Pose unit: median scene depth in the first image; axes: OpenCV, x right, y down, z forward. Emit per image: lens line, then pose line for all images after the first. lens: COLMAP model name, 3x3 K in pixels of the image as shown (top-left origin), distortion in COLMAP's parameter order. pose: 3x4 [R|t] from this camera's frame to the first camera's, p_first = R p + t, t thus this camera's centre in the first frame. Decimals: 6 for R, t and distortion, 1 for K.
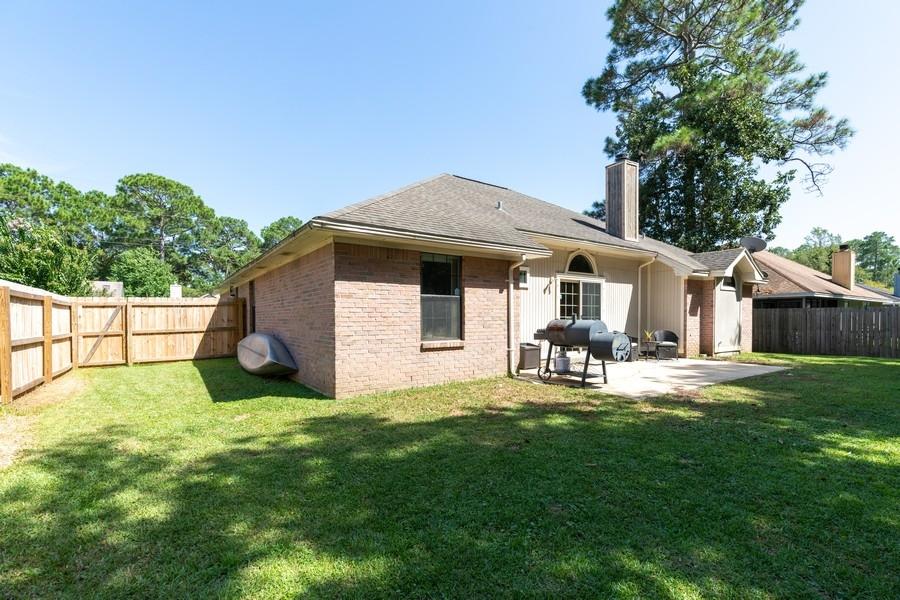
lens RADIAL K [[422.6, 0, 449.1], [0, 422.6, 323.7], [0, 0, 1]] dist [0.000607, 0.000024]
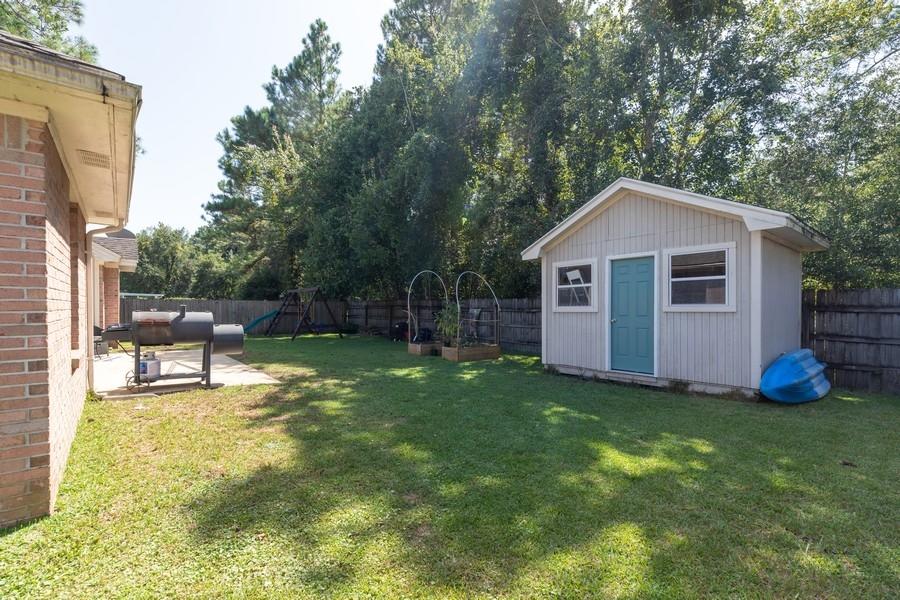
lens RADIAL K [[400.5, 0, 445.5], [0, 400.5, 308.7], [0, 0, 1]] dist [0.000643, -0.000298]
pose [[-0.096043, 0.000482, 0.995377, -0.846664], [0.008663, 0.999962, 0.000352, -0.018708], [-0.995339, 0.008656, -0.096044, 0.830869]]
